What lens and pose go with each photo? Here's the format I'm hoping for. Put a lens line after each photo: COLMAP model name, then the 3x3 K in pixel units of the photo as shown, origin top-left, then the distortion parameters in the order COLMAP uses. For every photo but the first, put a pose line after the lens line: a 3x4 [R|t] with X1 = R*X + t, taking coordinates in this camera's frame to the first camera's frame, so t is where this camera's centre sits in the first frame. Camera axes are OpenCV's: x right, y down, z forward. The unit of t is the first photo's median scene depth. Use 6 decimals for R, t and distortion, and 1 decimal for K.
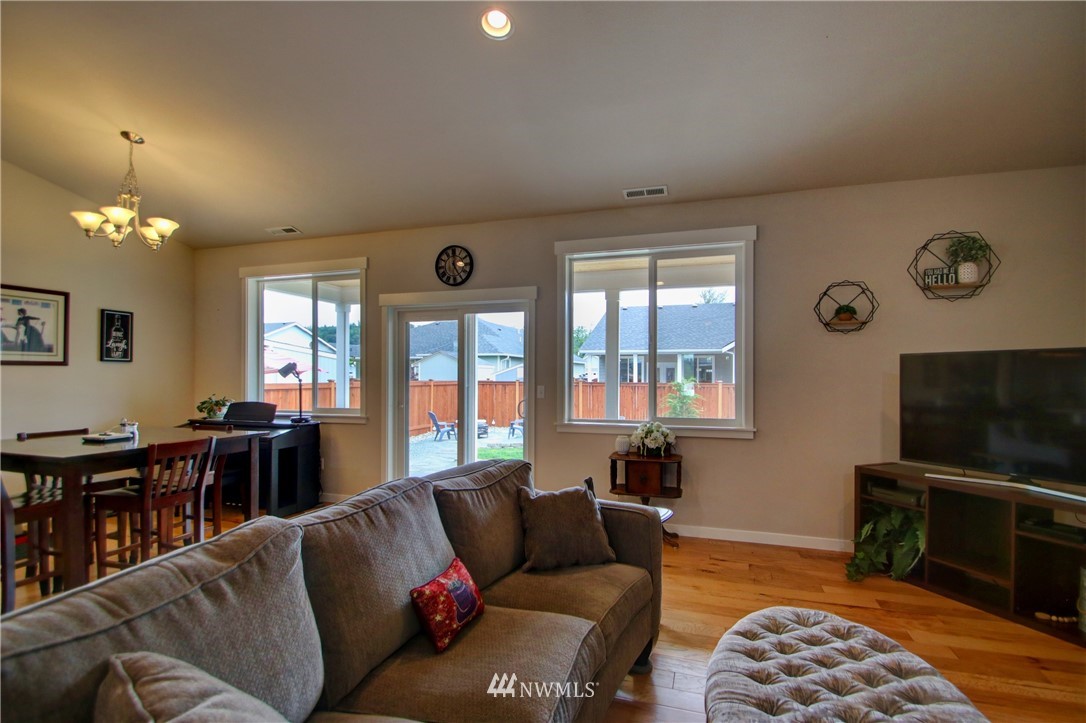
lens RADIAL K [[523.2, 0, 544.9], [0, 523.2, 365.1], [0, 0, 1]] dist [-0.009621, -0.001438]
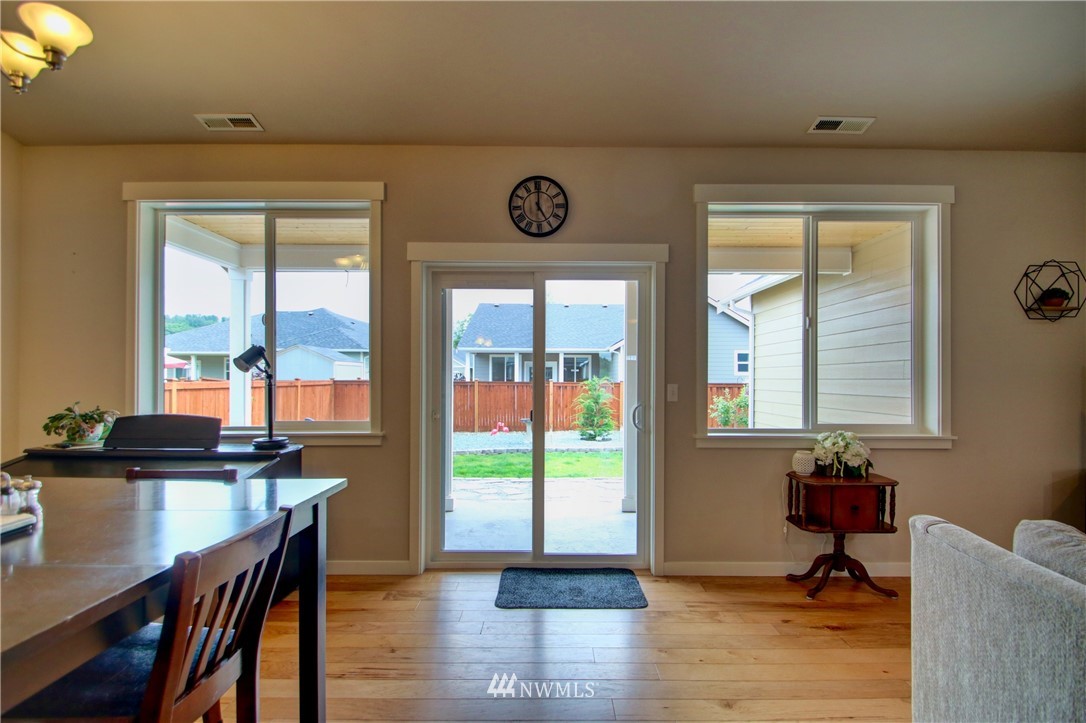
lens RADIAL K [[523.2, 0, 543.3], [0, 523.2, 371.5], [0, 0, 1]] dist [-0.009621, -0.001438]
pose [[0.949206, 0.004691, 0.314619, -0.361663], [-0.008466, 0.999908, 0.010632, 0.014225], [-0.314540, -0.012756, 0.949158, 0.341403]]
